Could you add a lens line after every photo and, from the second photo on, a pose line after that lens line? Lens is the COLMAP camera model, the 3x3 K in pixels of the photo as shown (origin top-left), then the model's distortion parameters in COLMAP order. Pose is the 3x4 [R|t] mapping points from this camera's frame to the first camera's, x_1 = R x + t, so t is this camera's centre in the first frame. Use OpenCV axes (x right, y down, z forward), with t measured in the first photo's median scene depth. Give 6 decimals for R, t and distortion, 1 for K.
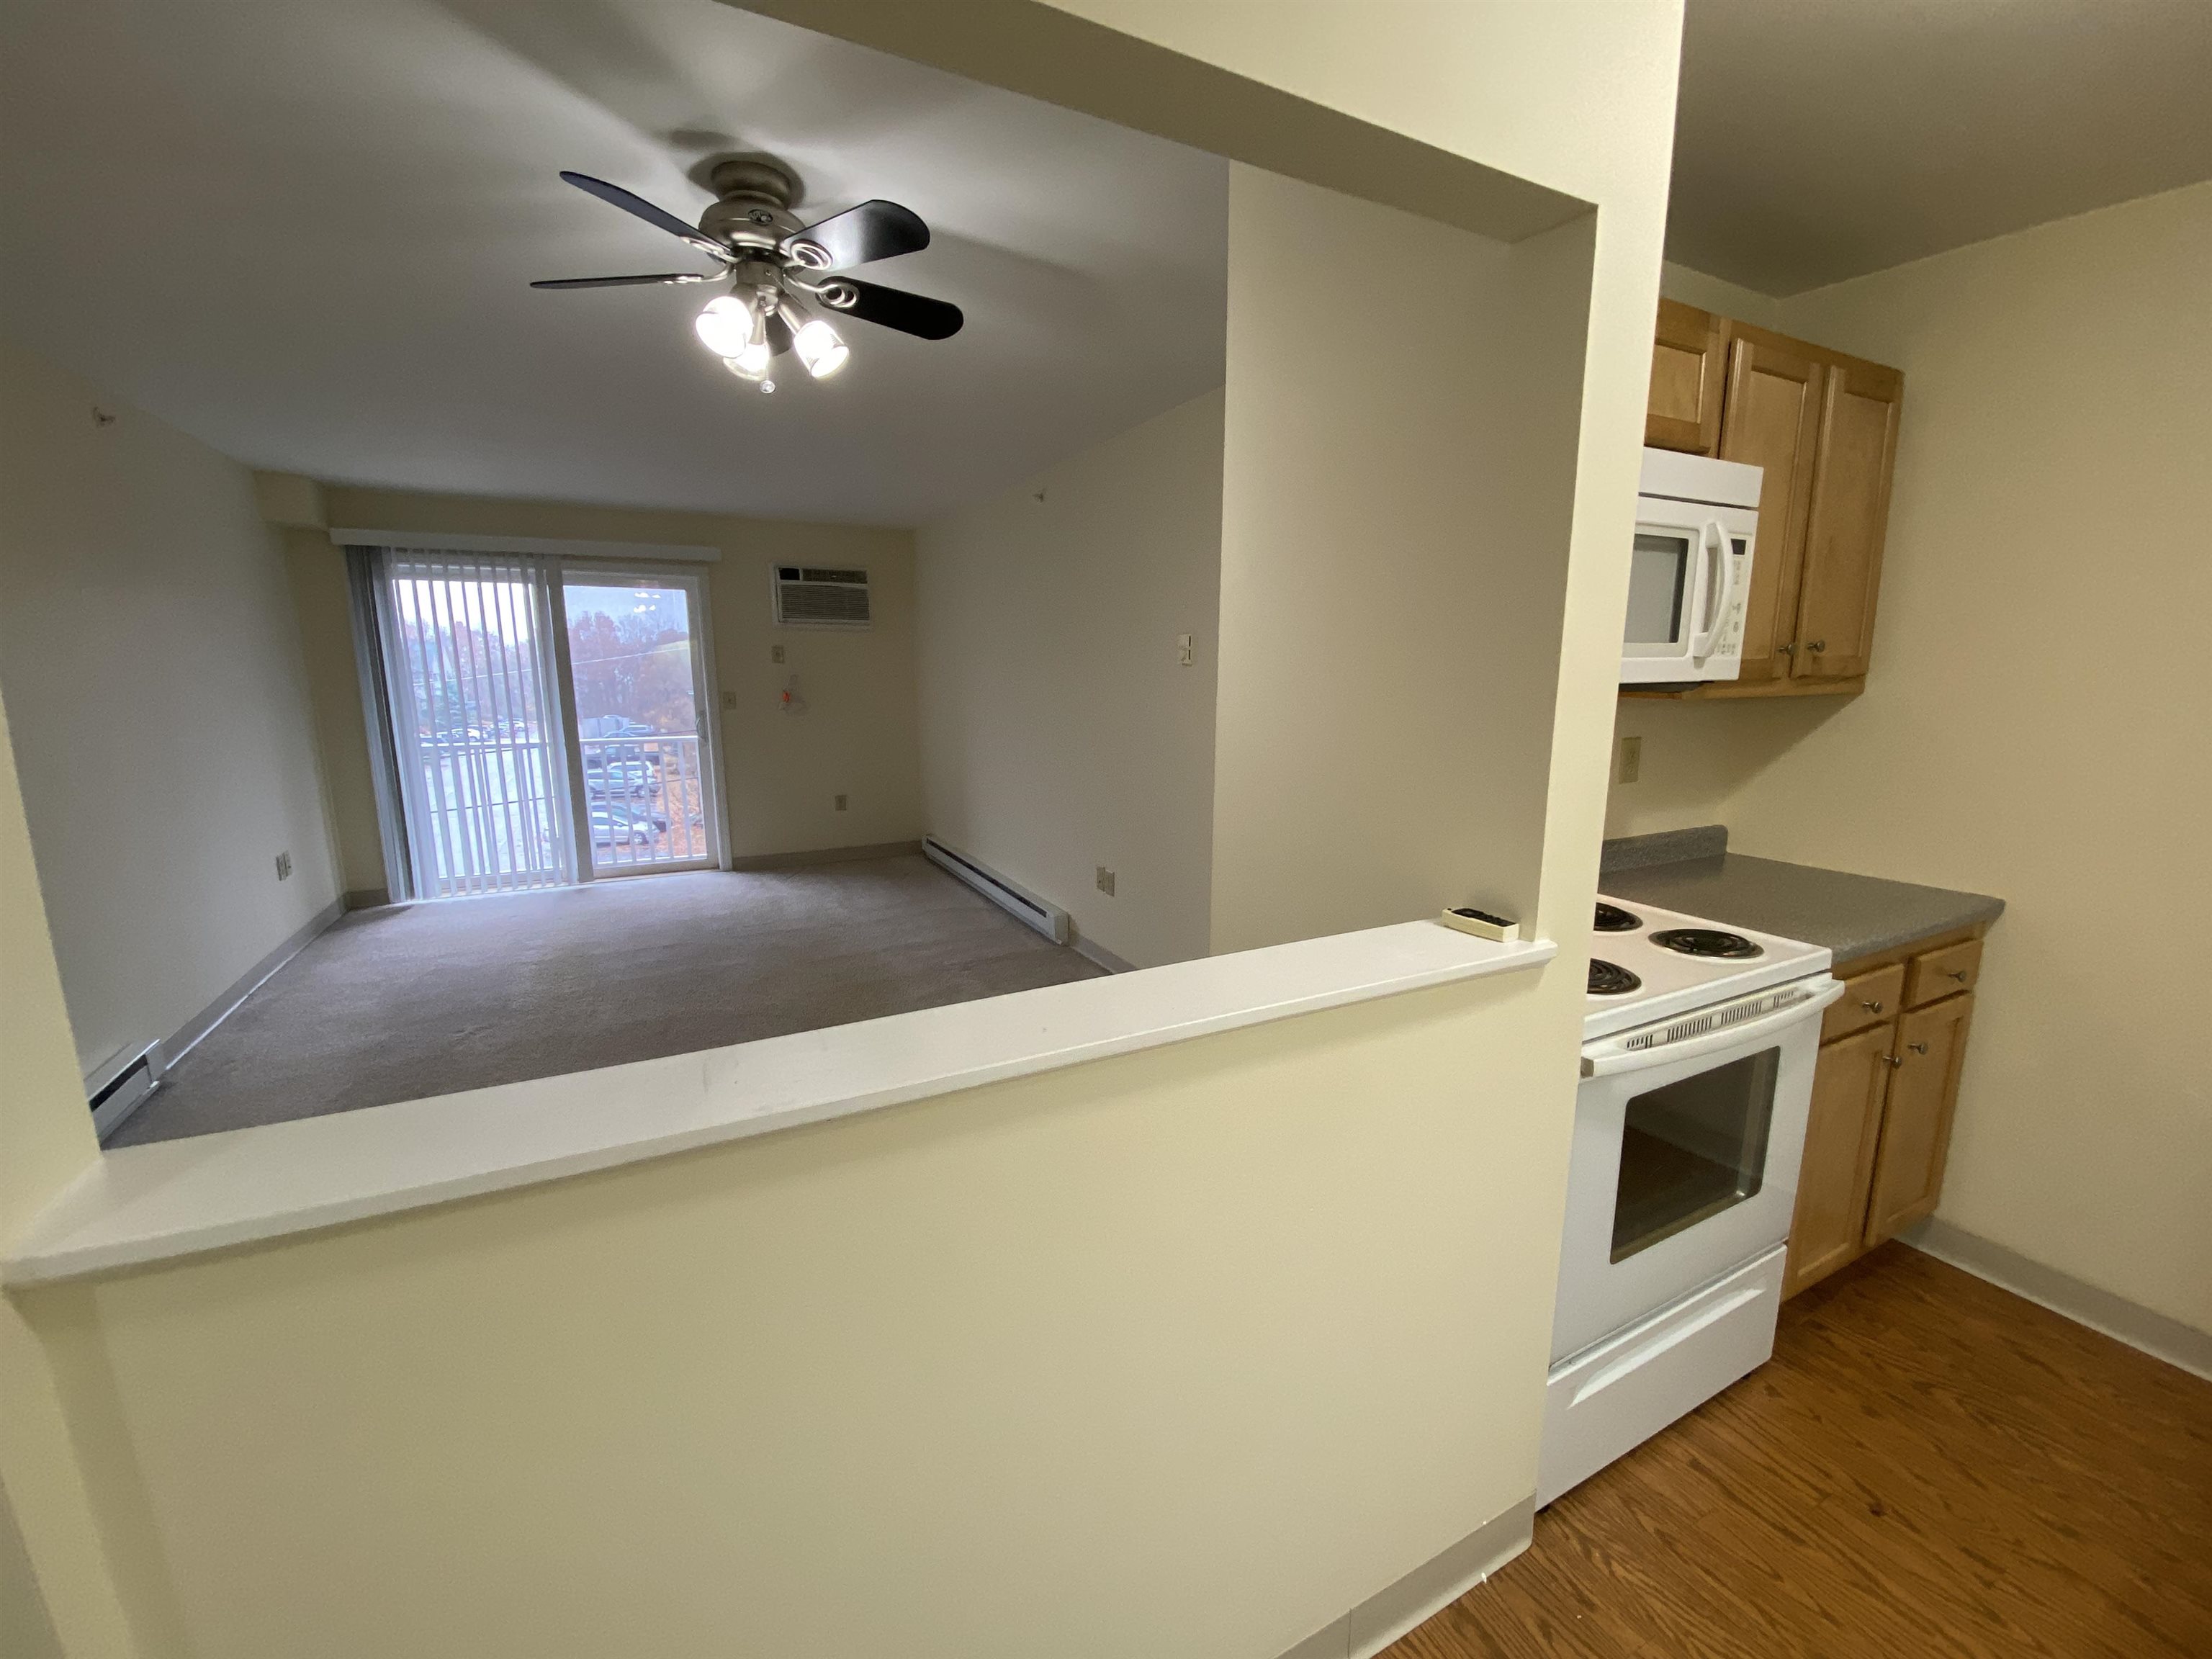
lens RADIAL K [[886.3, 0, 1100.1], [0, 886.3, 826.1], [0, 0, 1]] dist [0.001594, -0.013480]
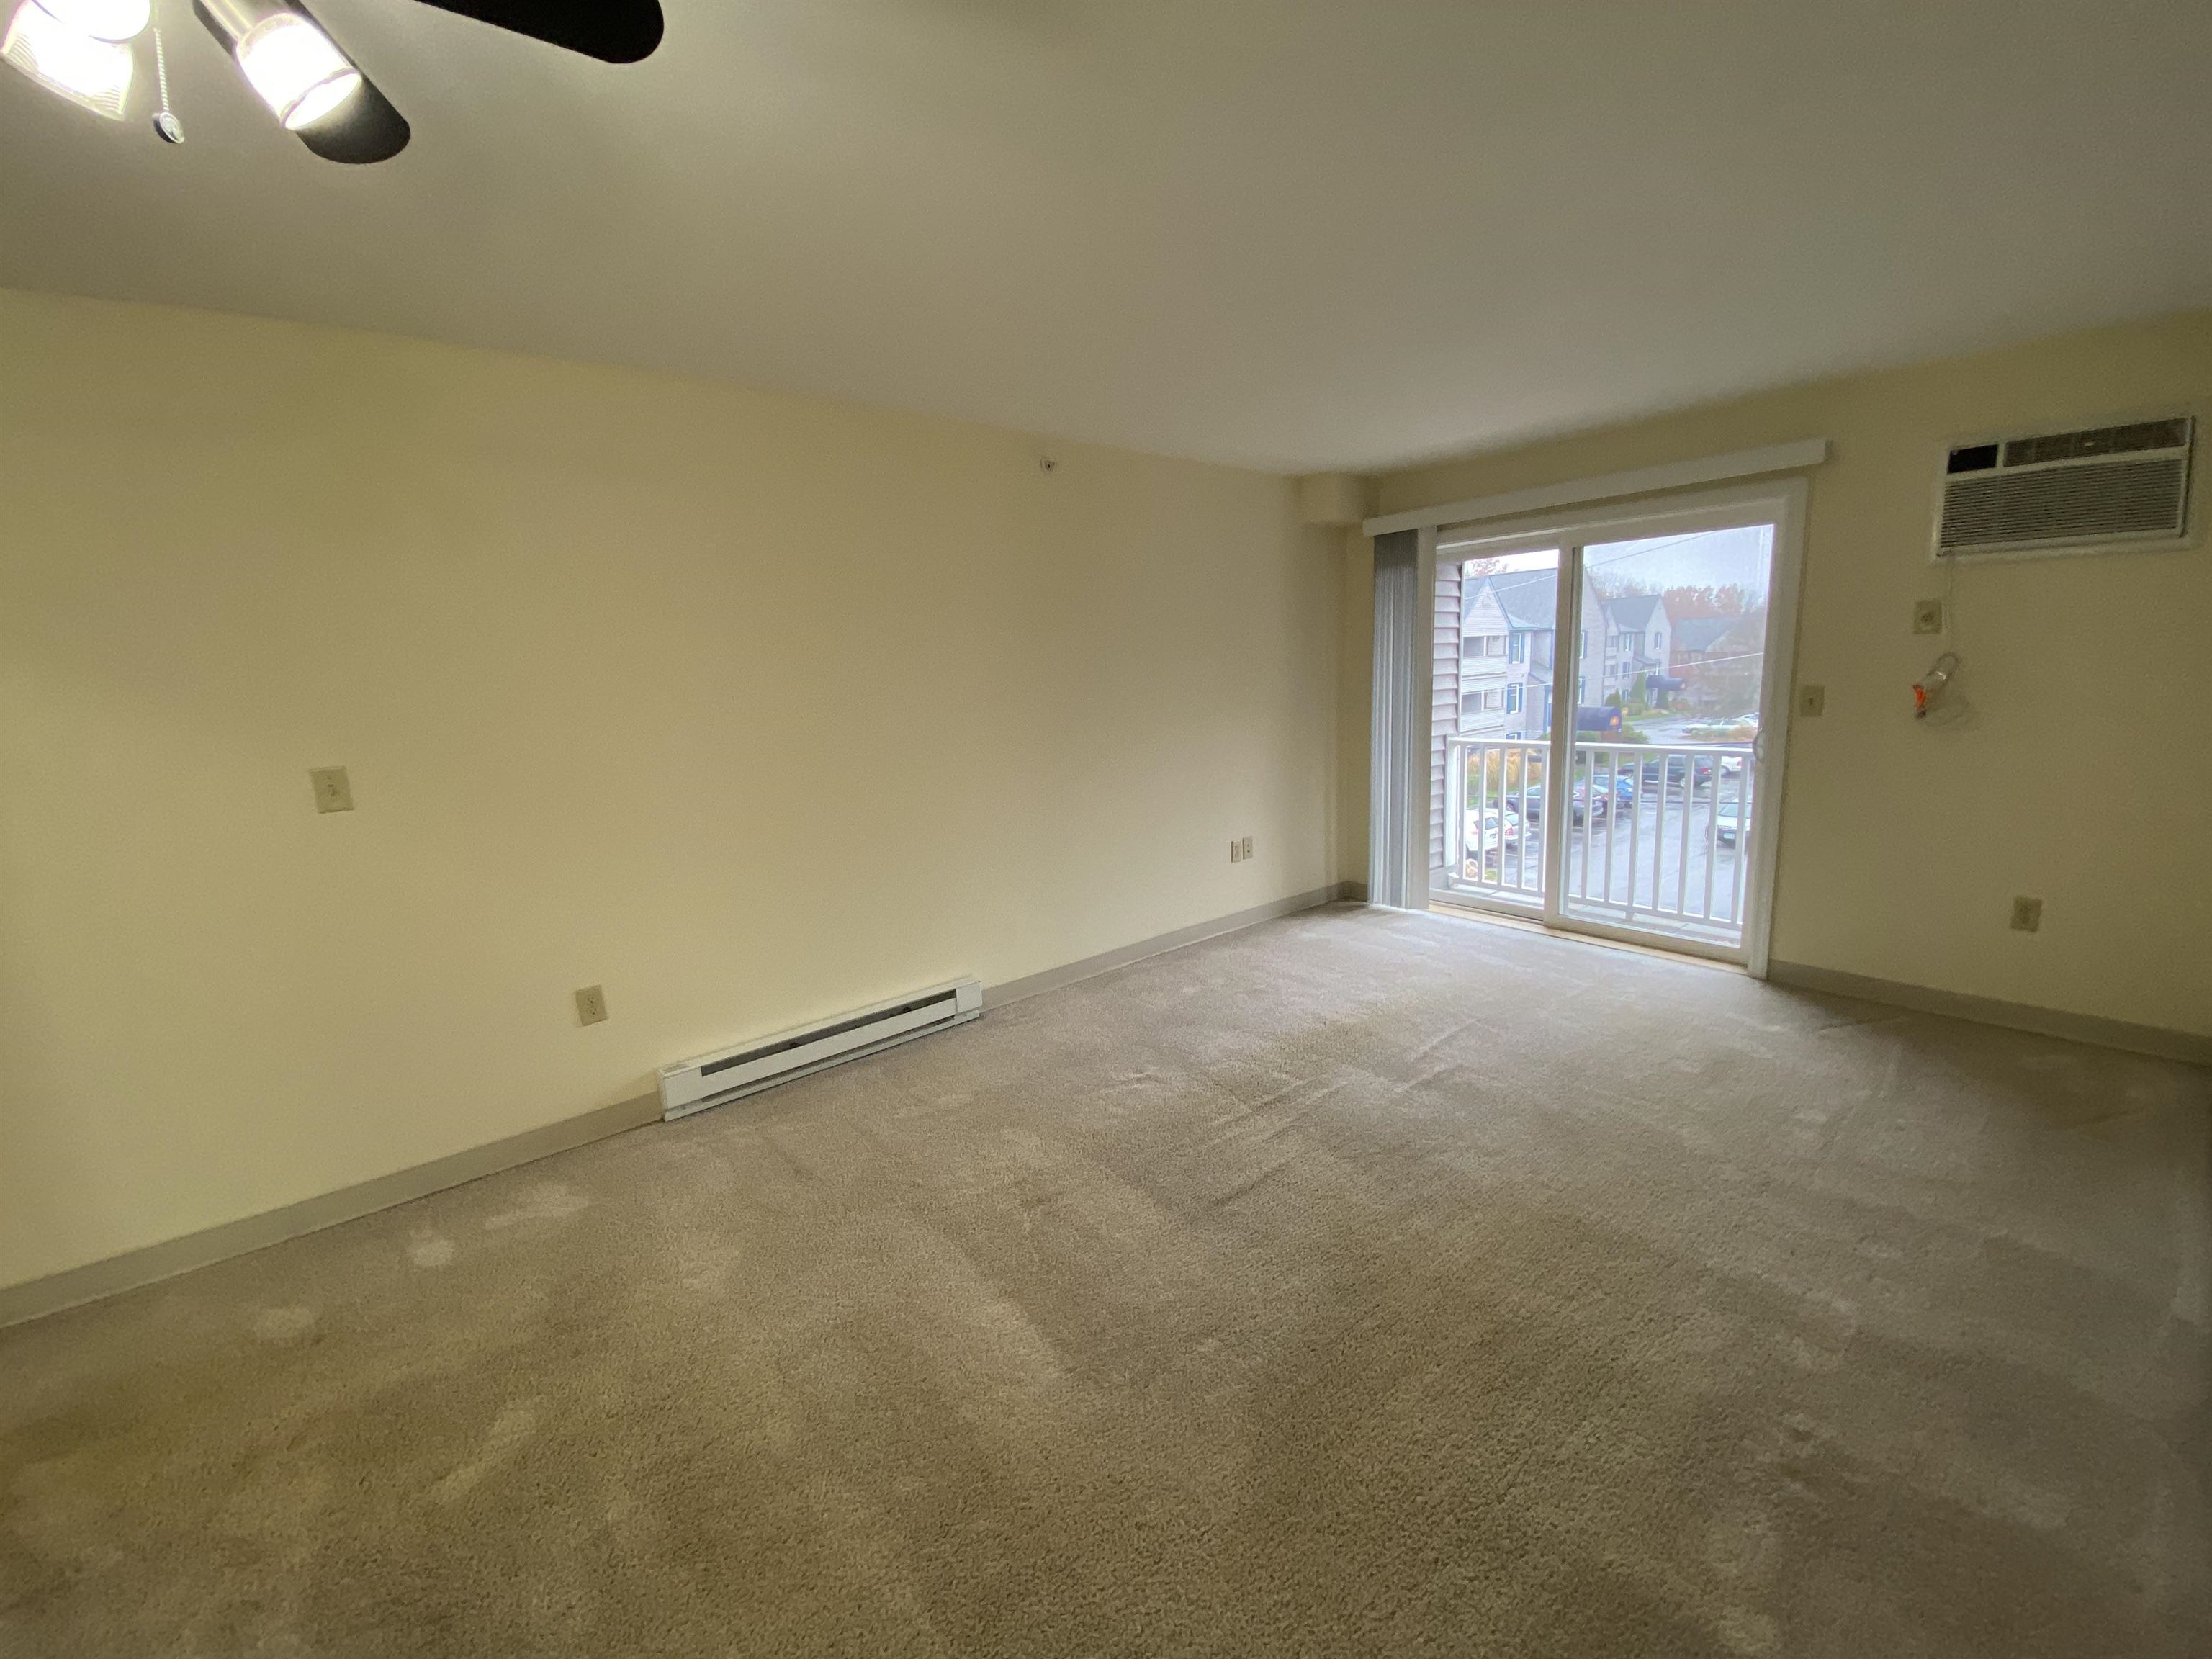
lens RADIAL K [[886.3, 0, 1100.1], [0, 886.3, 826.1], [0, 0, 1]] dist [0.001594, -0.013480]
pose [[0.205721, 0.160511, -0.965358, 0.073064], [-0.131263, 0.982069, 0.135317, -0.088502], [0.969767, 0.098879, 0.223101, 0.474828]]
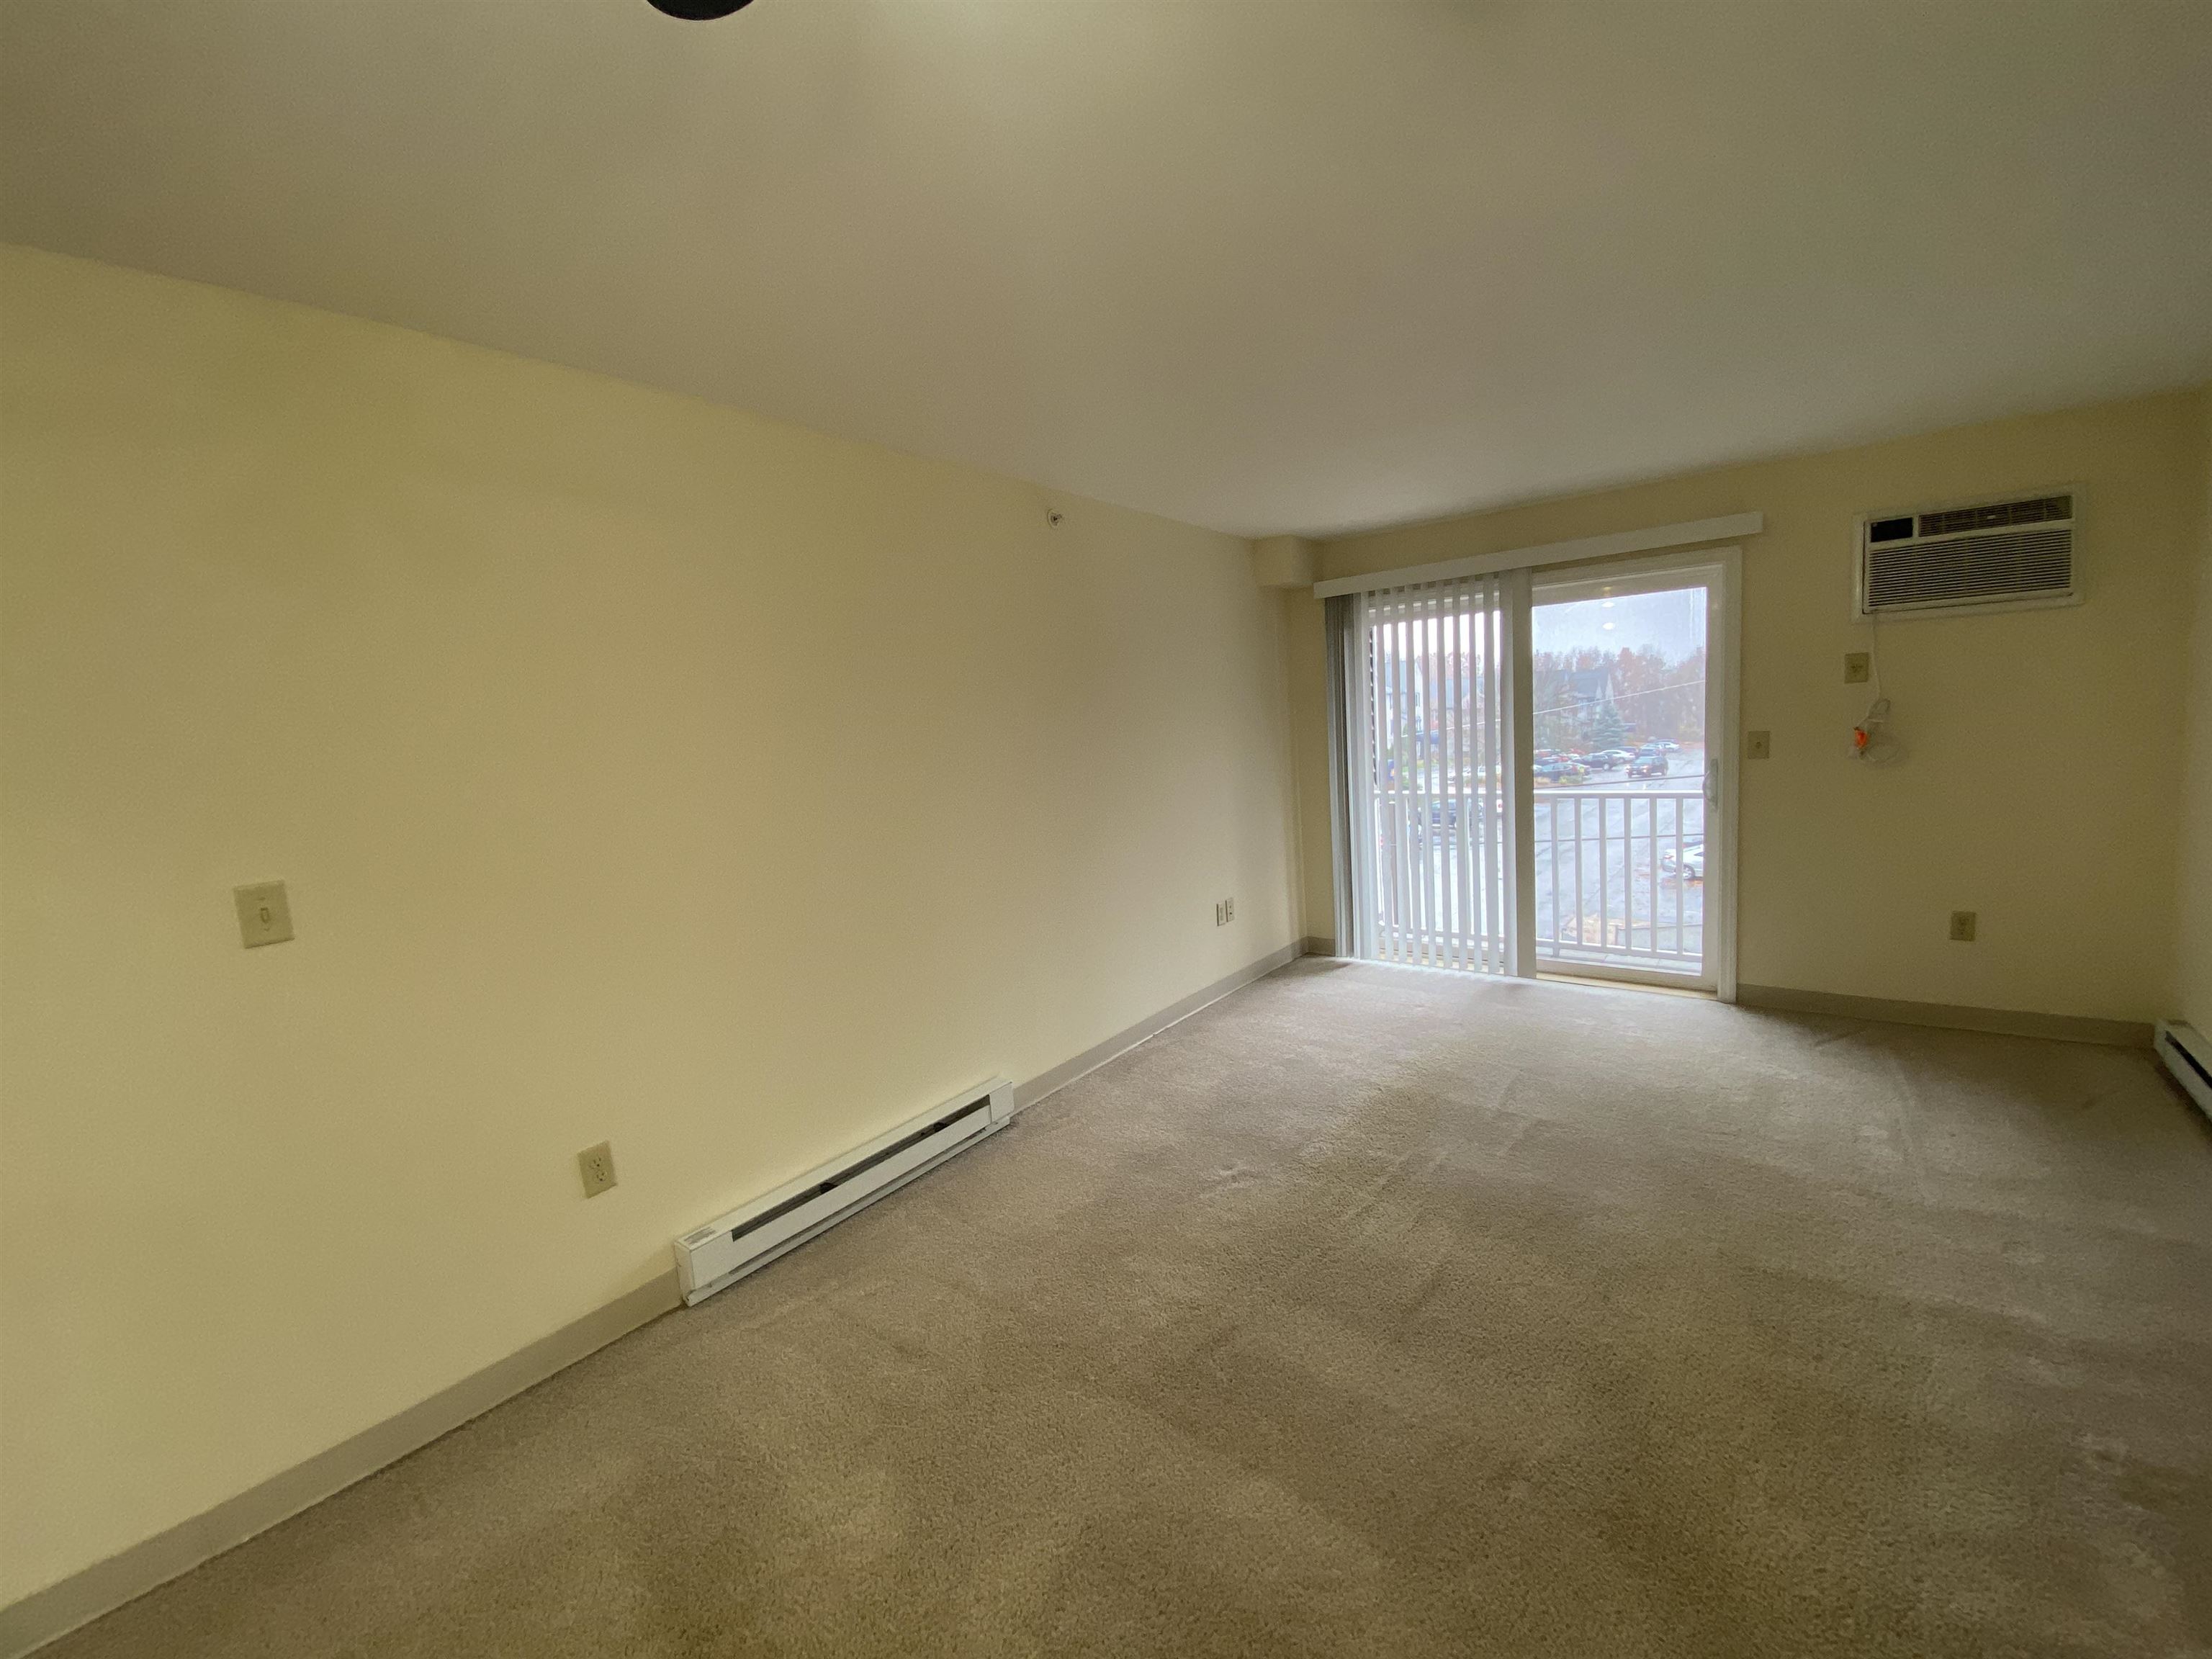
lens RADIAL K [[886.3, 0, 1100.1], [0, 886.3, 826.1], [0, 0, 1]] dist [0.001594, -0.013480]
pose [[0.407230, 0.076871, -0.910085, -0.024416], [-0.097265, 0.994435, 0.040473, -0.070960], [0.908132, 0.072037, 0.412441, 0.340238]]
